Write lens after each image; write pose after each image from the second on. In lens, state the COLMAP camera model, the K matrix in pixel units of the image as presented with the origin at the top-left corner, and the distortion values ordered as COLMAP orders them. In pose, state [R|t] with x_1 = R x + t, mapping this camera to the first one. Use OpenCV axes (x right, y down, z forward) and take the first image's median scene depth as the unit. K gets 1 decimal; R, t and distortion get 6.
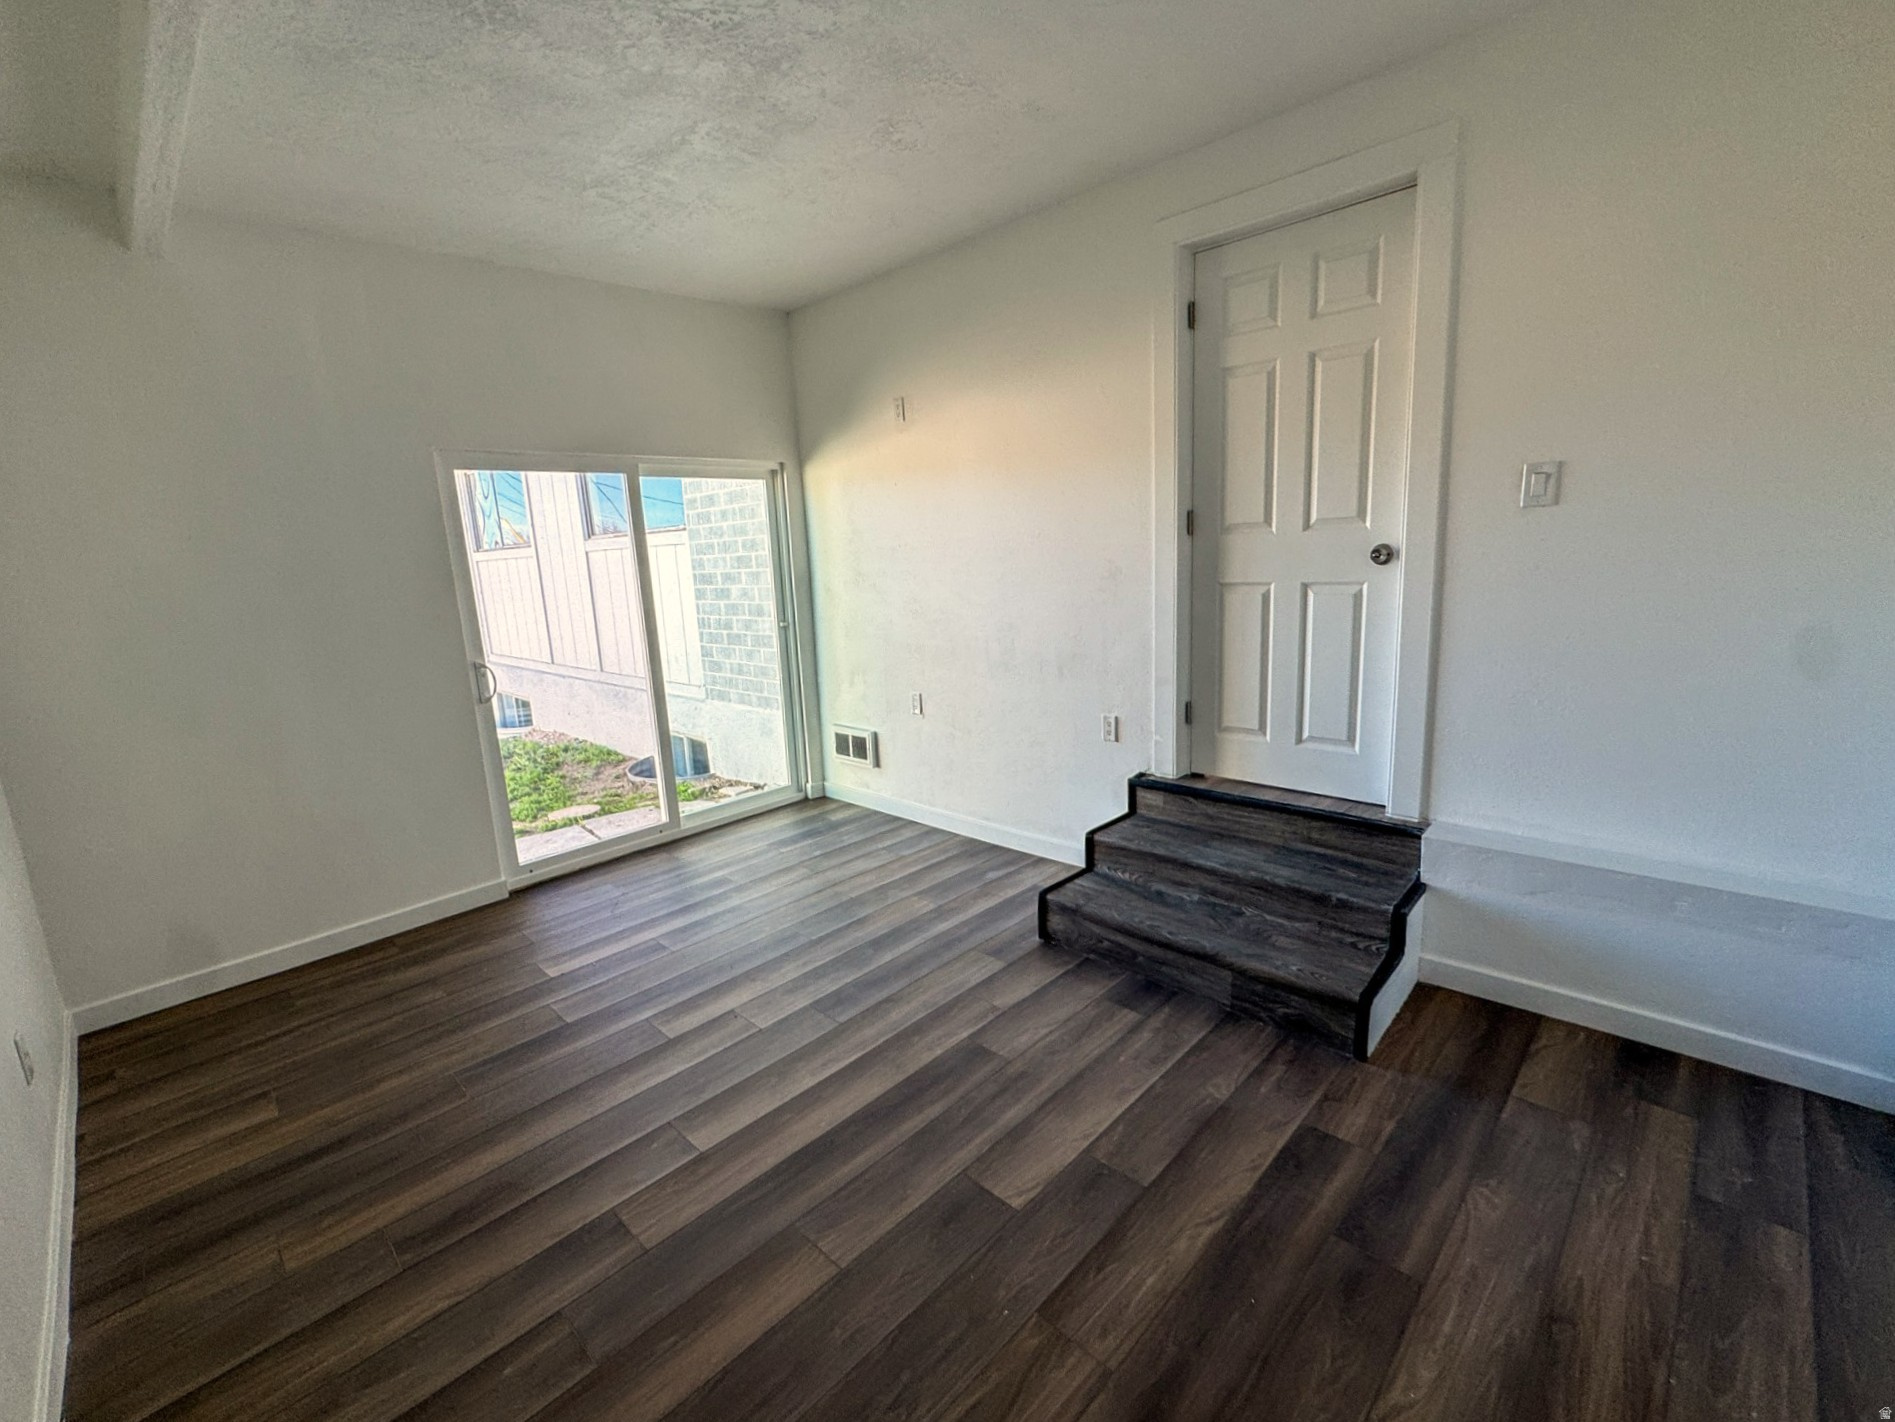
lens RADIAL K [[806.9, 0, 935.0], [0, 806.9, 706.4], [0, 0, 1]] dist [-0.003978, 0.000395]
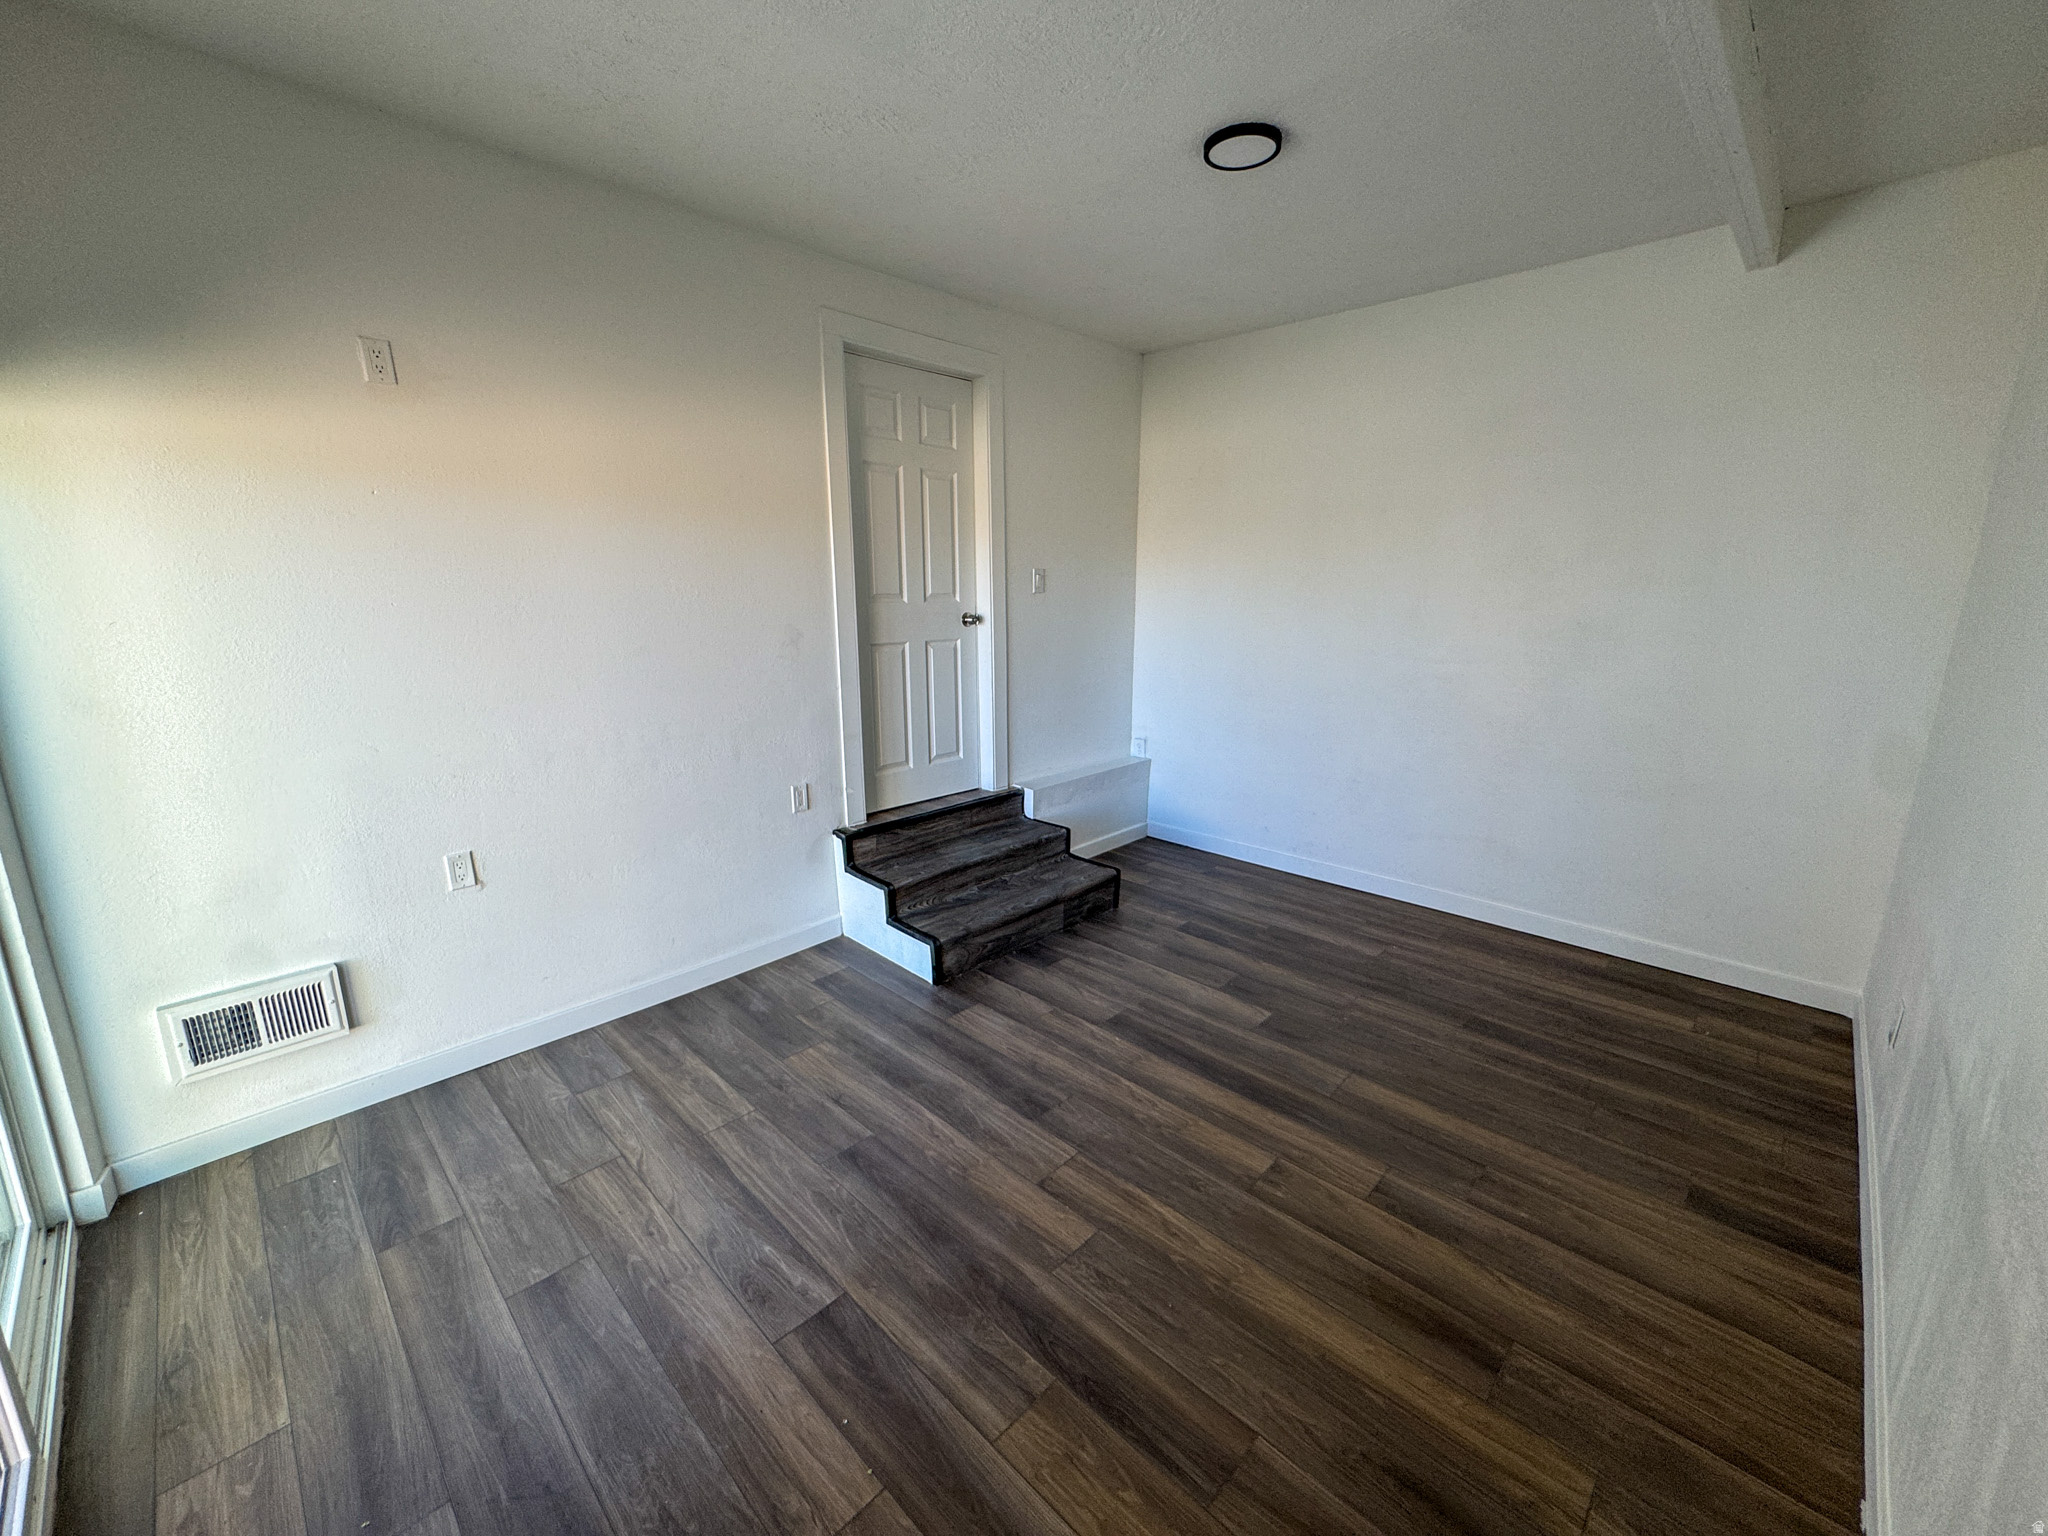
lens RADIAL K [[827.6, 0, 1011.3], [0, 827.6, 764.9], [0, 0, 1]] dist [-0.007806, 0.002112]
pose [[-0.003022, -0.162355, 0.986728, -0.911251], [0.194351, 0.967822, 0.159839, -0.145185], [-0.980927, 0.192255, 0.028629, 0.856353]]
